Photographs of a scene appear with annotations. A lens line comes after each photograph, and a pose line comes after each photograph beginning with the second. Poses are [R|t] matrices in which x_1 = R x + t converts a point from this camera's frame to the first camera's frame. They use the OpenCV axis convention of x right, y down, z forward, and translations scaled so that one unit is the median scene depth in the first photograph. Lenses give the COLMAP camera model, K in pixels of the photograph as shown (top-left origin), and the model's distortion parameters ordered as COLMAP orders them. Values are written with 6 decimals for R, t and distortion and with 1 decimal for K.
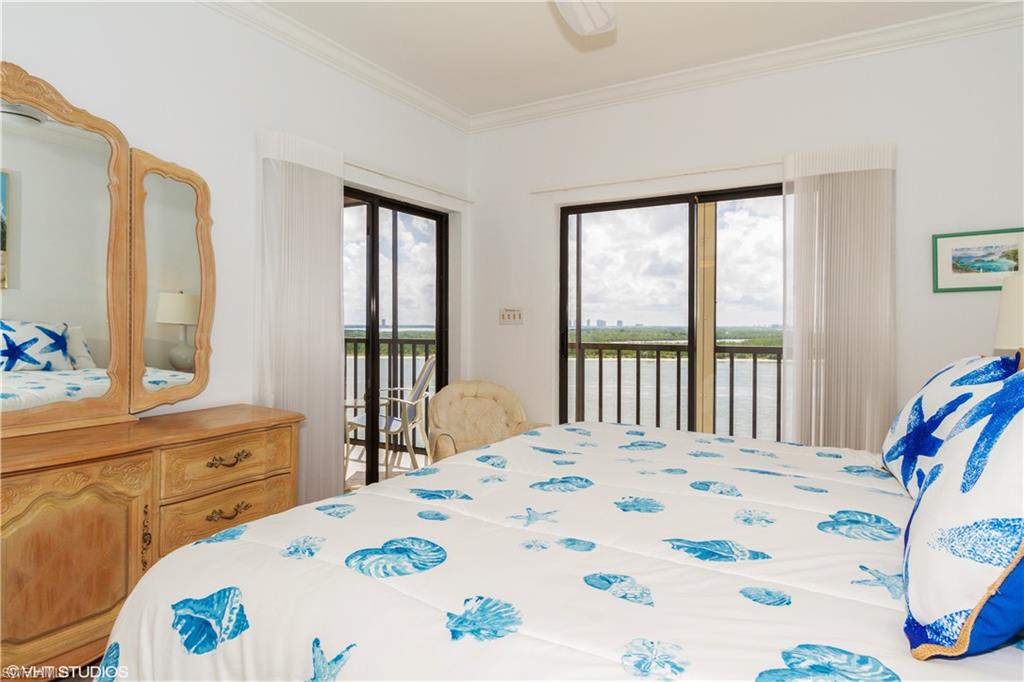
lens RADIAL K [[598.1, 0, 510.9], [0, 598.1, 321.4], [0, 0, 1]] dist [0.000342, 0.000508]
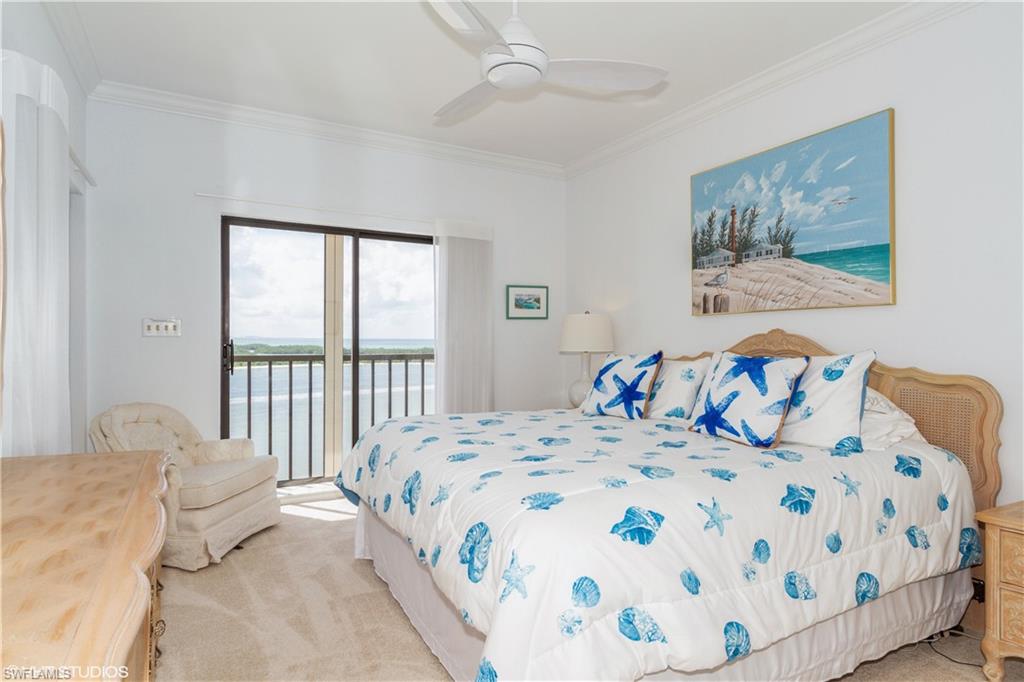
lens RADIAL K [[569.7, 0, 515.6], [0, 569.7, 346.3], [0, 0, 1]] dist [0.000514, 0.000186]
pose [[0.502668, -0.010626, 0.864414, -0.665737], [-0.009618, 0.999794, 0.017883, -0.001632], [-0.864426, -0.017303, 0.502462, 0.178498]]
